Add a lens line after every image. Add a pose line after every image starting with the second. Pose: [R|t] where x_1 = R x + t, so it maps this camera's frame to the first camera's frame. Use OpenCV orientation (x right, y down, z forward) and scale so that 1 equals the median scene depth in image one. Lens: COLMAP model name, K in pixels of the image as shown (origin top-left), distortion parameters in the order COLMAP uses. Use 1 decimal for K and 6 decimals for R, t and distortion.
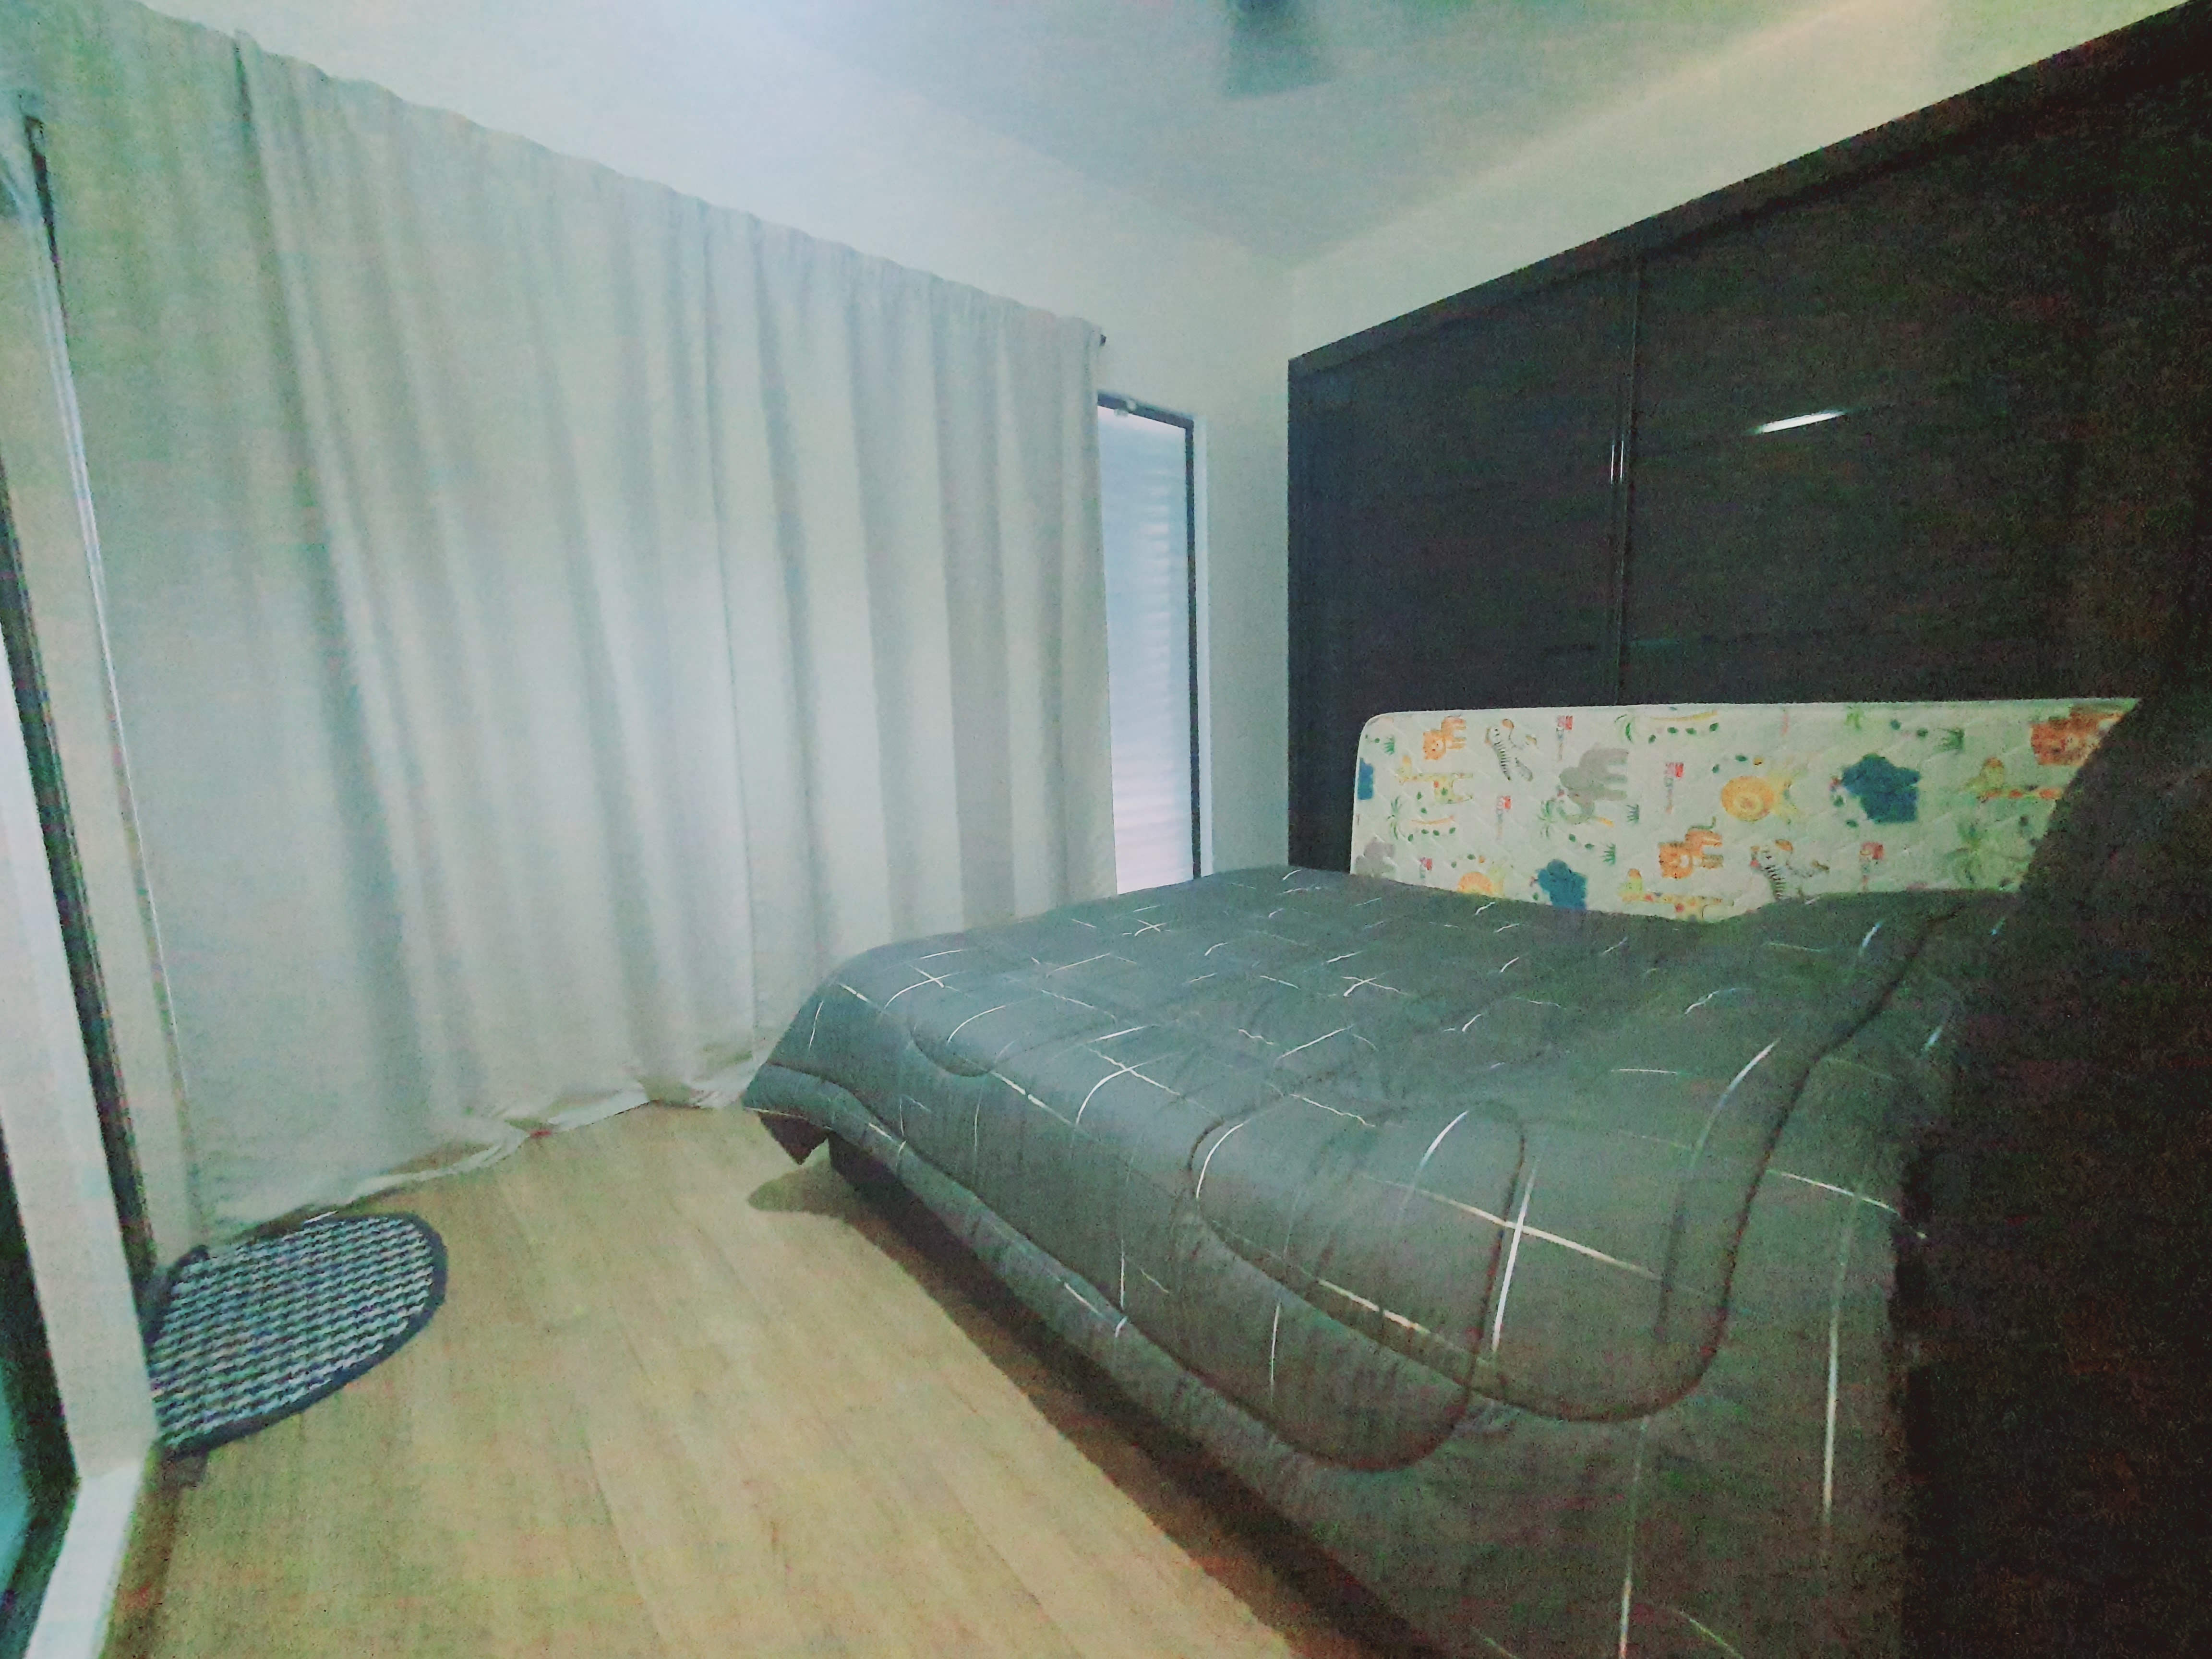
lens RADIAL K [[879.6, 0, 1109.4], [0, 879.6, 827.7], [0, 0, 1]] dist [-0.000529, -0.000957]
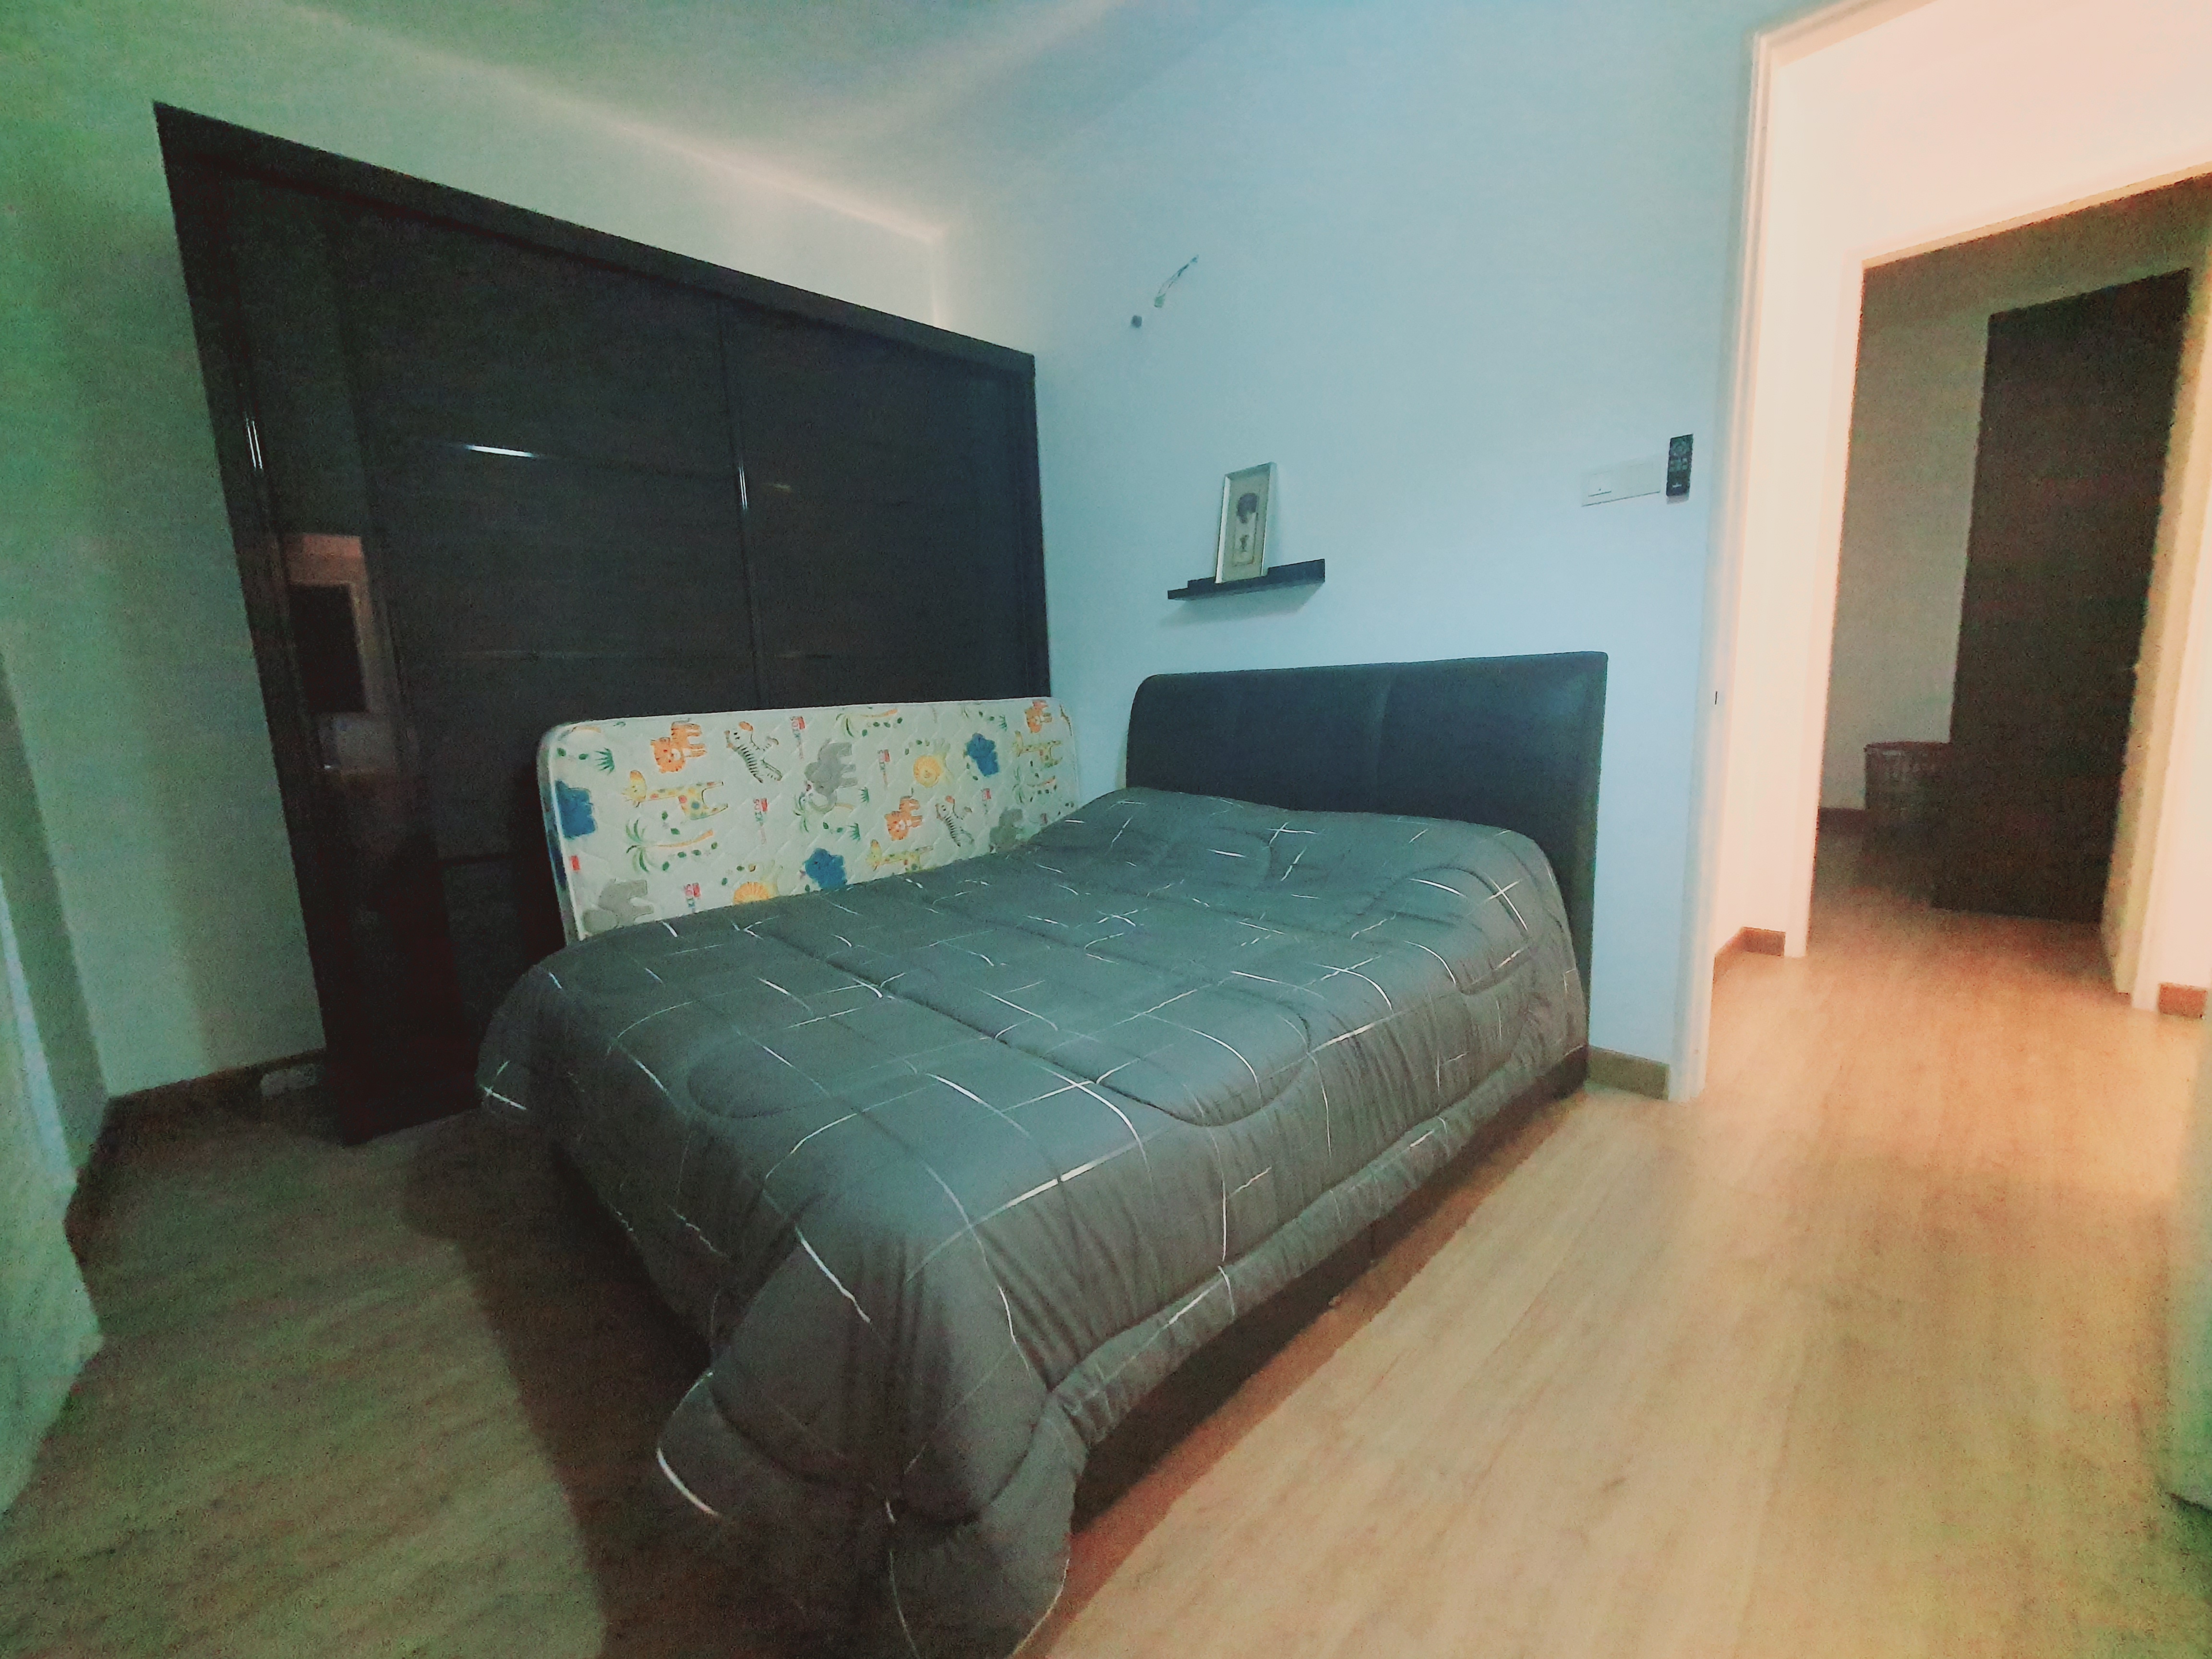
lens RADIAL K [[879.6, 0, 1109.0], [0, 879.6, 823.1], [0, 0, 1]] dist [-0.000529, -0.000957]
pose [[-0.059230, -0.117866, 0.991262, -0.593944], [0.180042, 0.975459, 0.126744, -0.068100], [-0.981874, 0.185976, -0.036555, 0.699605]]
